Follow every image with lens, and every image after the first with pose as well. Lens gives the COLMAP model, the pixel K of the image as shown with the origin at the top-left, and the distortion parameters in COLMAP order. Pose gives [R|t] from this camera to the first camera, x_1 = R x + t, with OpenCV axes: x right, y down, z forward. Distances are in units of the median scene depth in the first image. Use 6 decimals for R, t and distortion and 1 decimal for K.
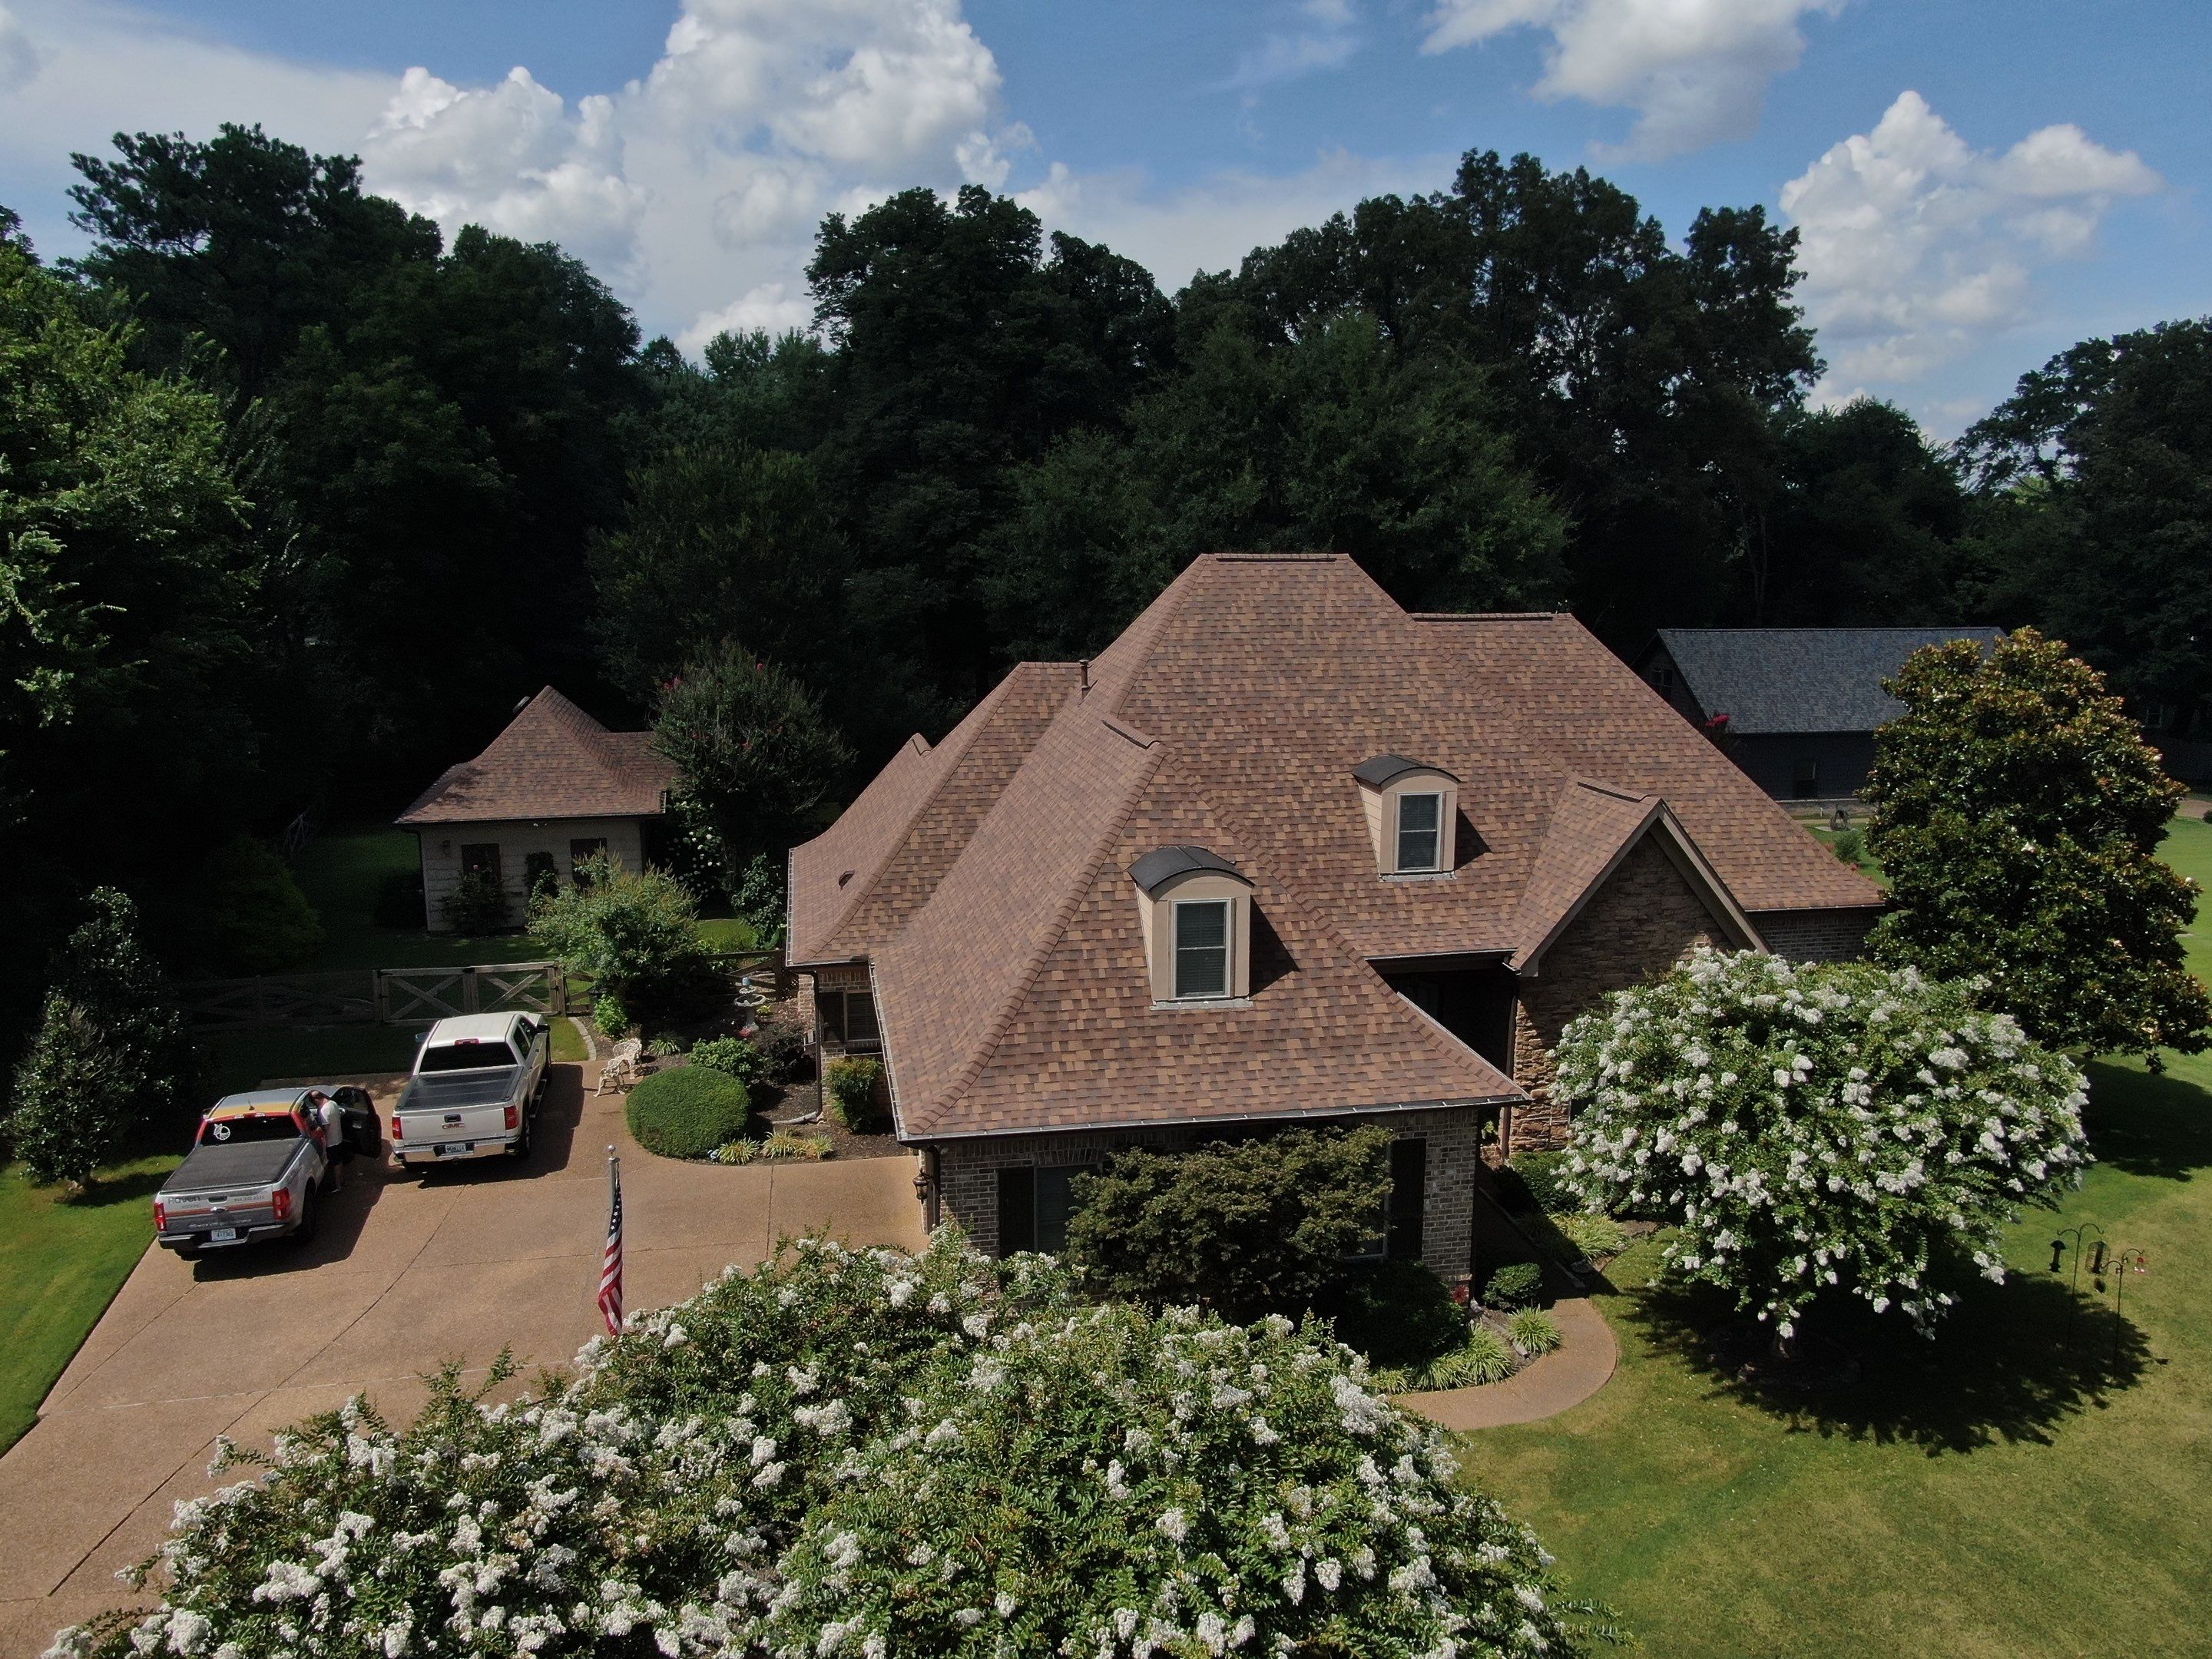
lens RADIAL K [[1594.9, 0, 1113.1], [0, 1594.9, 821.9], [0, 0, 1]] dist [-0.005092, -0.000493]
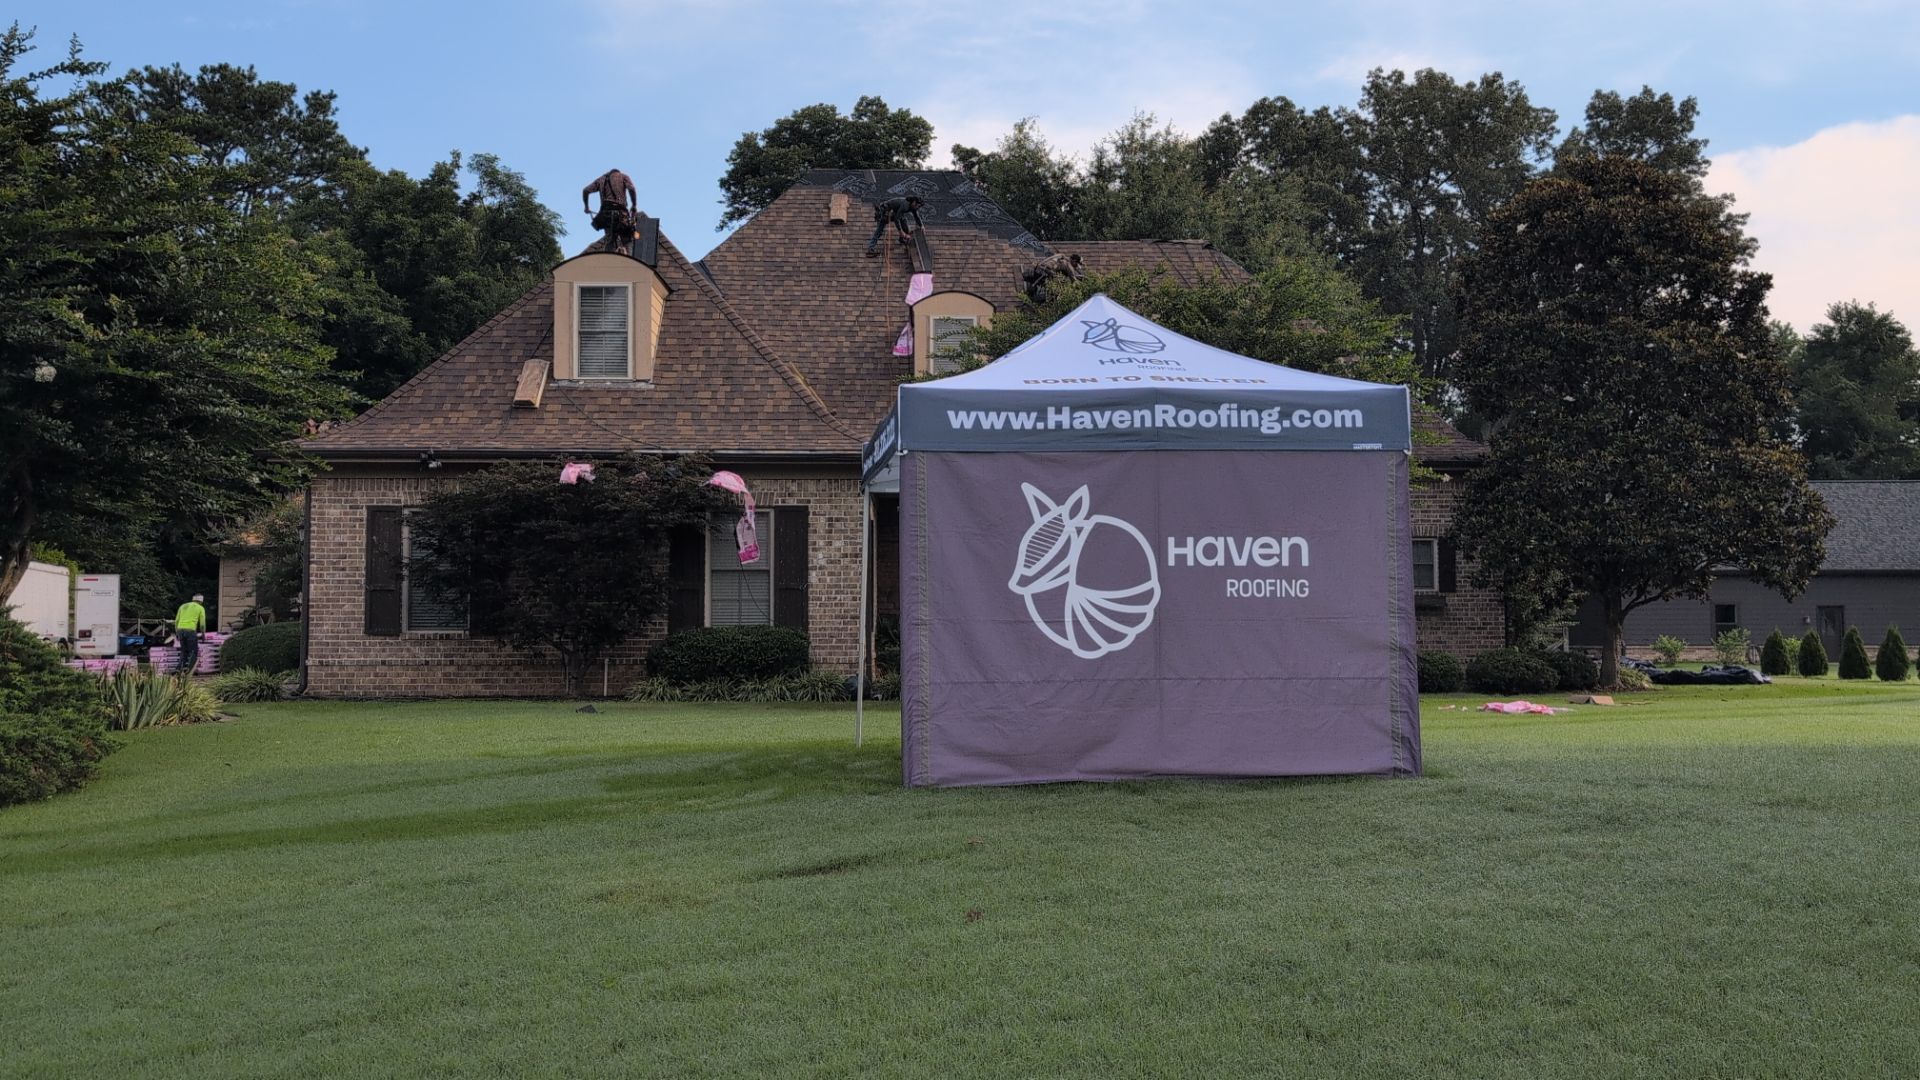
lens RADIAL K [[1616.9, 0, 958.9], [0, 1616.9, 550.0], [0, 0, 1]] dist [0.006389, 0.004835]
pose [[0.986077, -0.014847, -0.165626, 0.309558], [-0.023391, 0.973719, -0.226550, 0.307219], [0.164636, 0.227270, 0.959814, 0.043546]]
